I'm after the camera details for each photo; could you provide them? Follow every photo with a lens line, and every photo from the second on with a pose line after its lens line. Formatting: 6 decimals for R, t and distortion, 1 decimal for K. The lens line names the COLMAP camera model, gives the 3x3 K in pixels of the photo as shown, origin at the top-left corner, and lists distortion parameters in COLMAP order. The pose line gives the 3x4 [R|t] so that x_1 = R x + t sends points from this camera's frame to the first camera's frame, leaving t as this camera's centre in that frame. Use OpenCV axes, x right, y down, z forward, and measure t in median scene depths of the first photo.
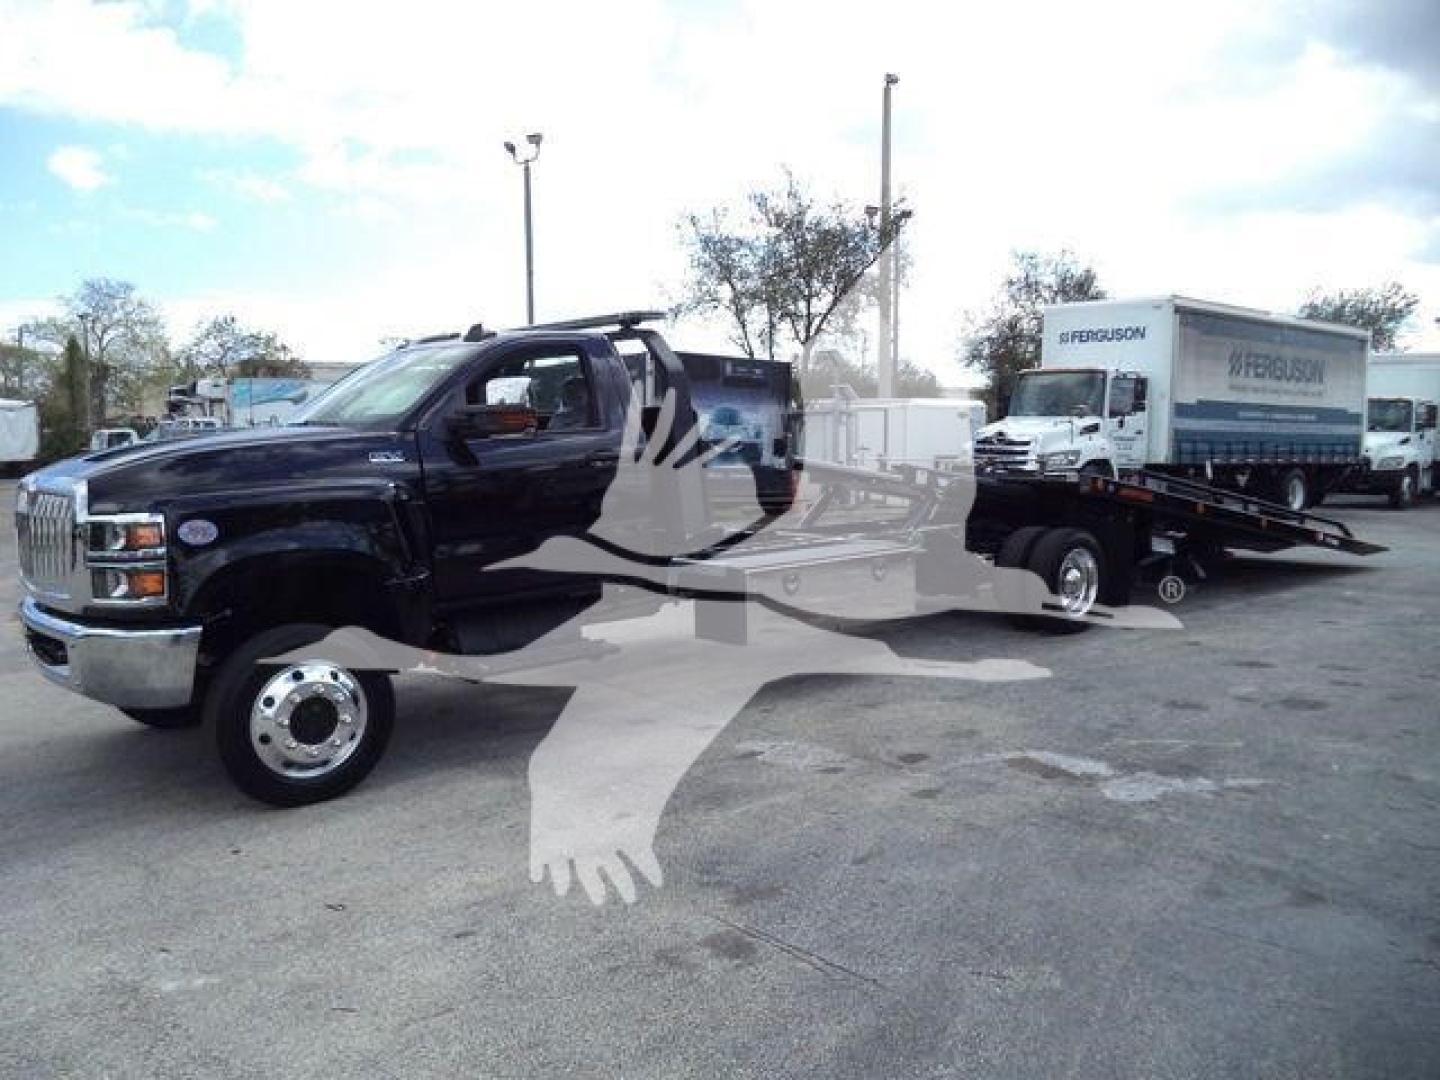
lens RADIAL K [[1169.3, 0, 710.3], [0, 1169.3, 548.1], [0, 0, 1]] dist [-0.051393, 0.047755]
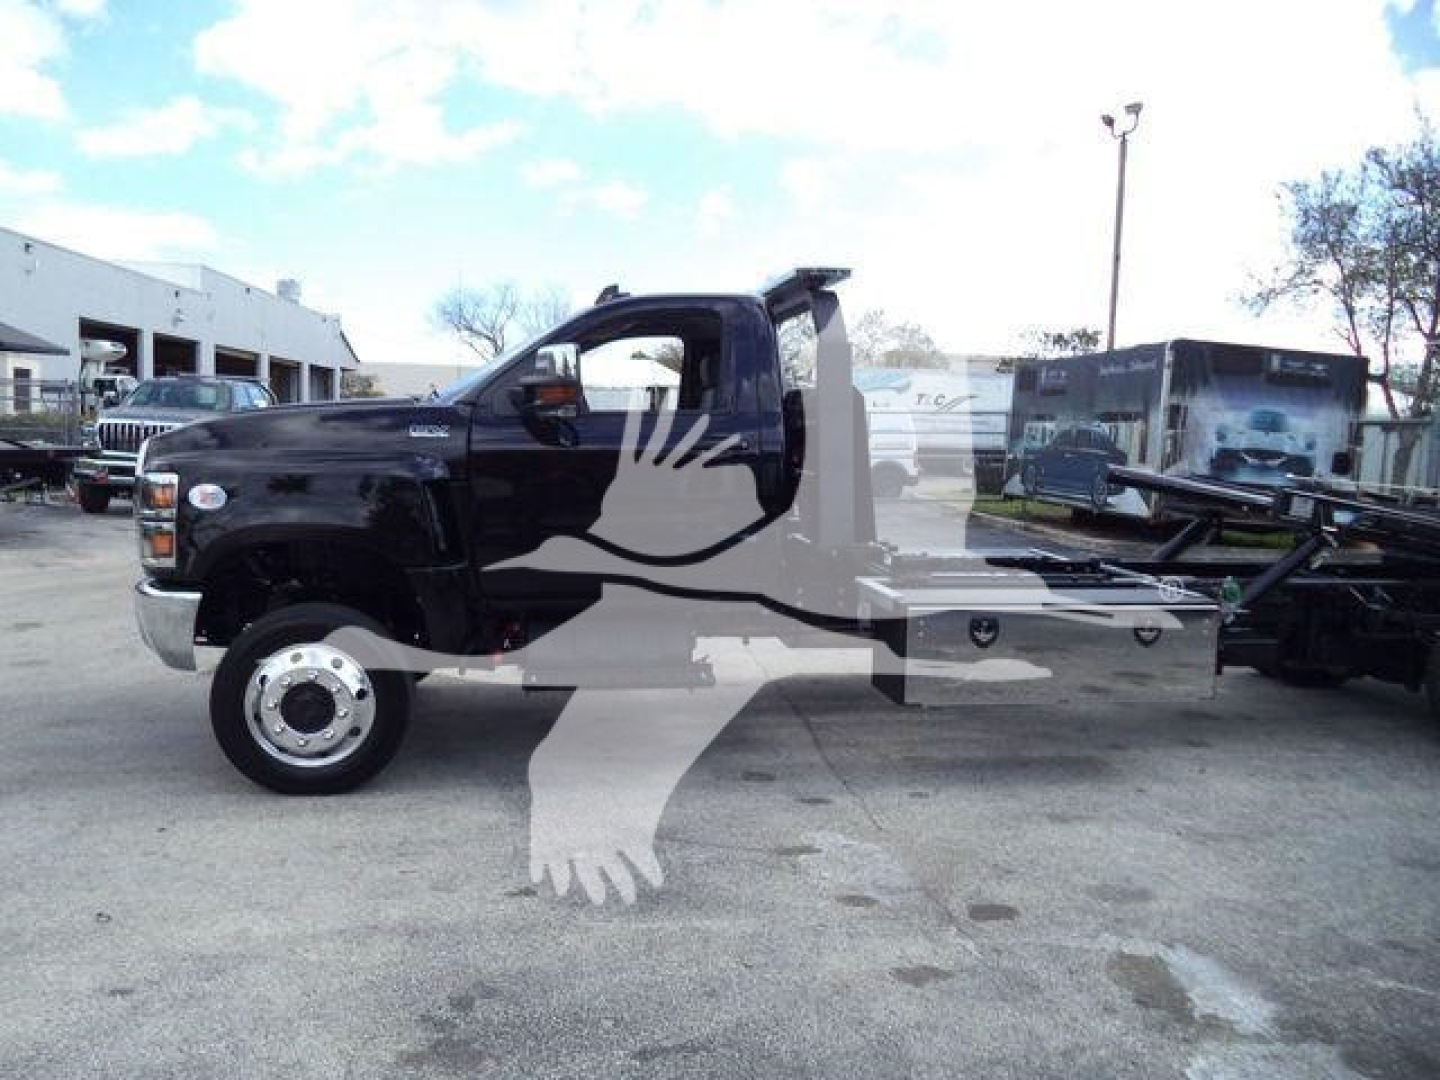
lens RADIAL K [[1169.3, 0, 710.3], [0, 1169.3, 548.1], [0, 0, 1]] dist [-0.051393, 0.047755]
pose [[0.848697, 0.099626, -0.519410, 0.341043], [-0.097537, 0.994736, 0.031424, -0.033830], [0.519807, 0.023992, 0.853947, 0.311085]]
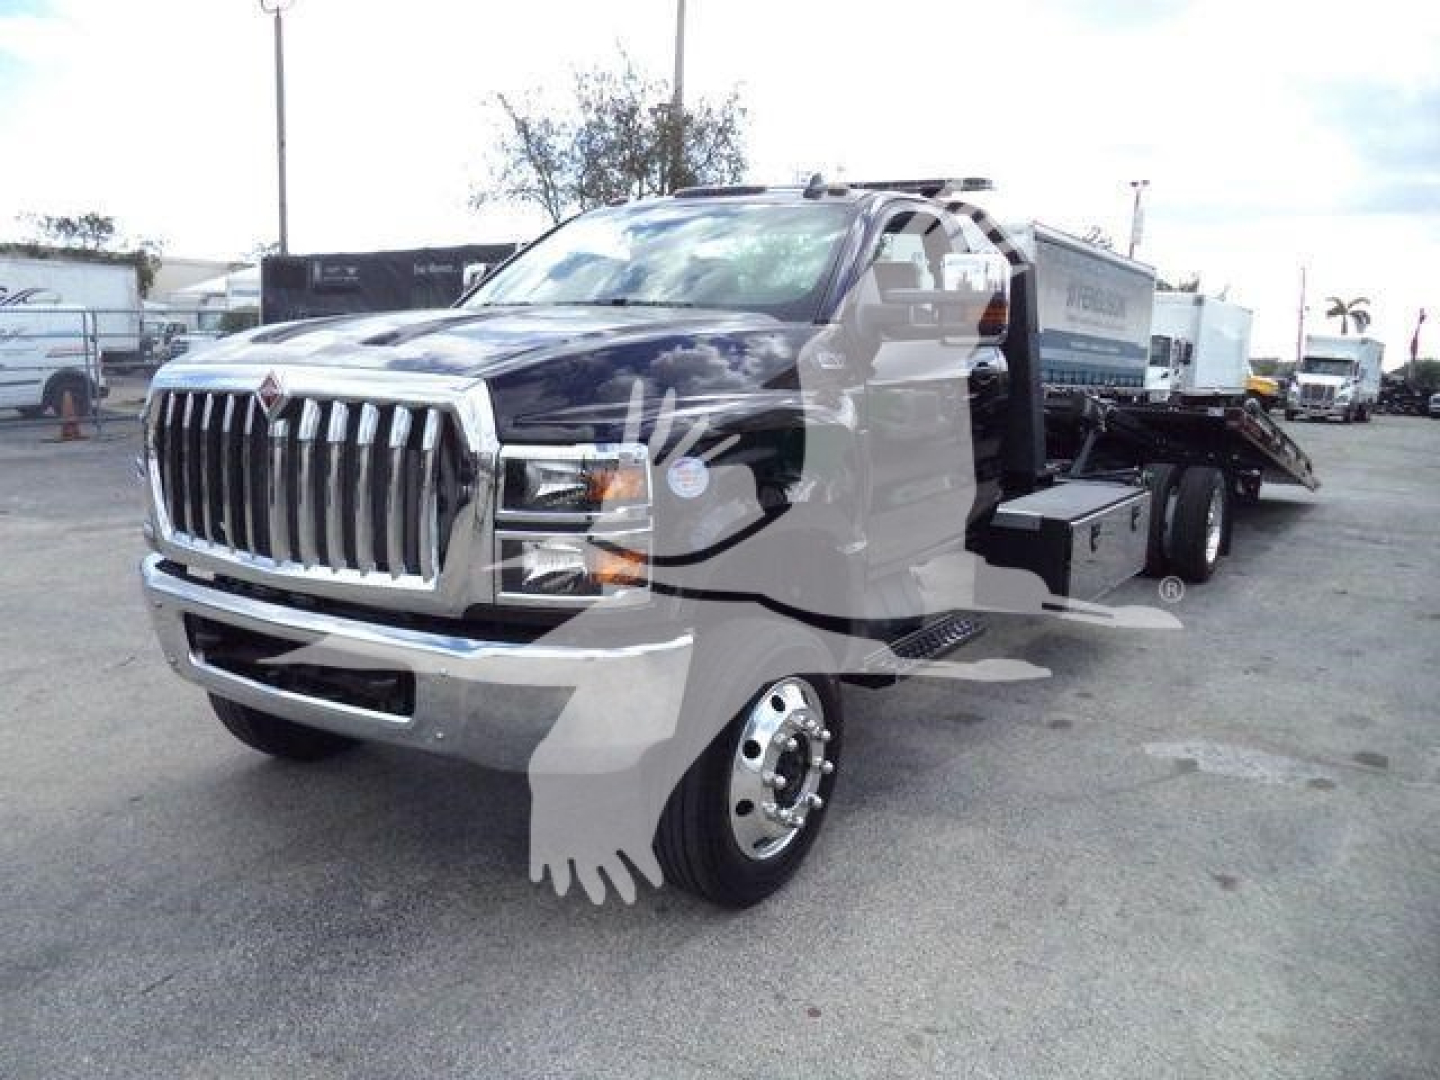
lens RADIAL K [[1179.3, 0, 687.4], [0, 1179.3, 541.1], [0, 0, 1]] dist [-0.056199, 0.055388]
pose [[0.964186, -0.000958, 0.265227, -0.470748], [-0.016637, 0.997806, 0.064086, -0.015525], [-0.264706, -0.066203, 0.962054, 0.330933]]
